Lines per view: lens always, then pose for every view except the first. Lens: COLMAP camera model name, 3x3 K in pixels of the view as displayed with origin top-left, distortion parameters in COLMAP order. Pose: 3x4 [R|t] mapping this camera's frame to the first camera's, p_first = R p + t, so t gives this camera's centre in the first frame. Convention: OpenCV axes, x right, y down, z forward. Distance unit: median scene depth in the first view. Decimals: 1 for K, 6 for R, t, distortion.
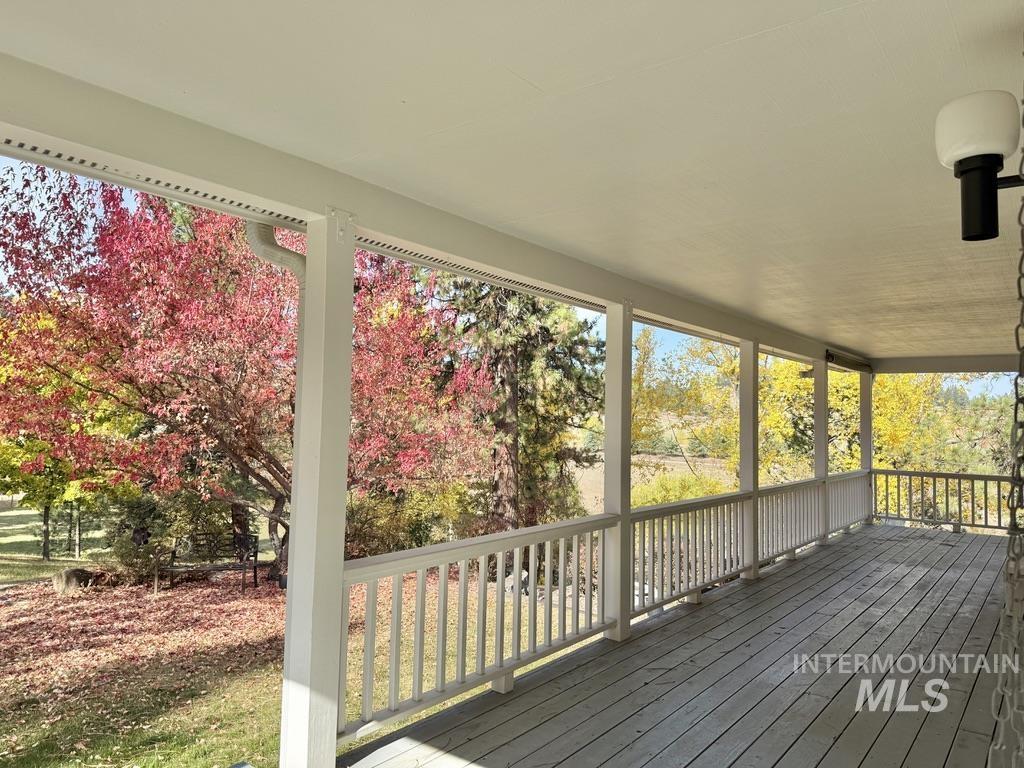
lens RADIAL K [[714.4, 0, 512.0], [0, 714.4, 384.0], [0, 0, 1]] dist [0.029890, -0.033496]
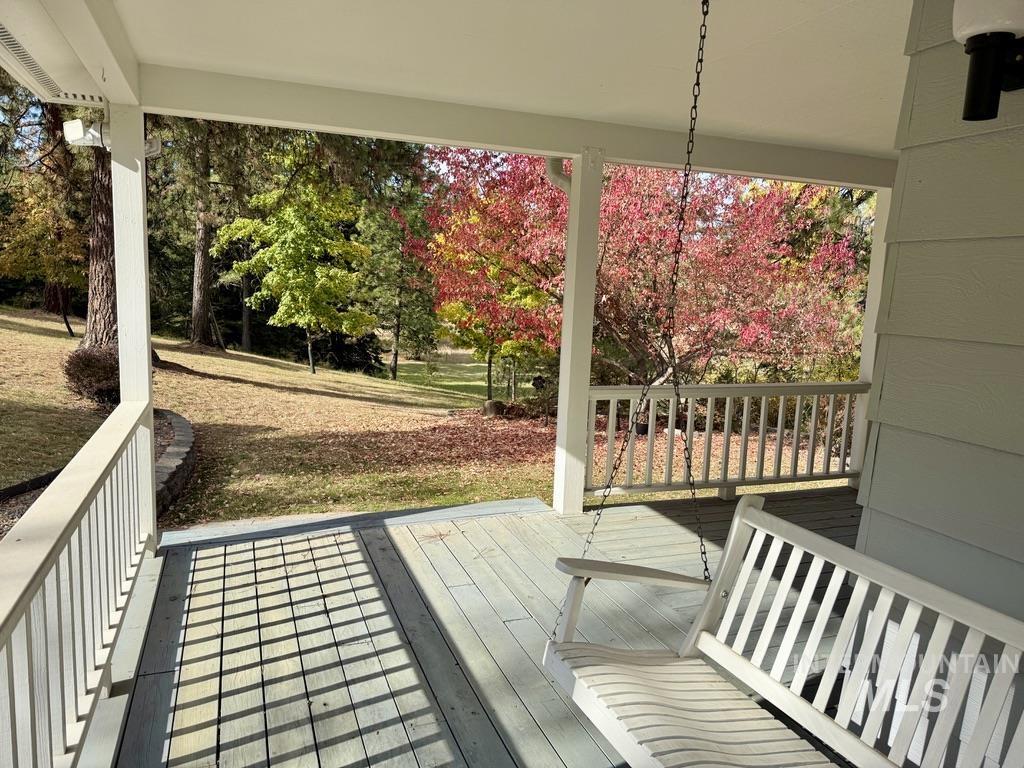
lens RADIAL K [[714.4, 0, 512.0], [0, 714.4, 384.0], [0, 0, 1]] dist [0.029890, -0.033496]
pose [[0.846860, 0.079680, -0.525812, 0.146262], [0.012599, 0.985429, 0.169620, -0.006433], [0.531666, -0.150269, 0.833517, -0.127207]]
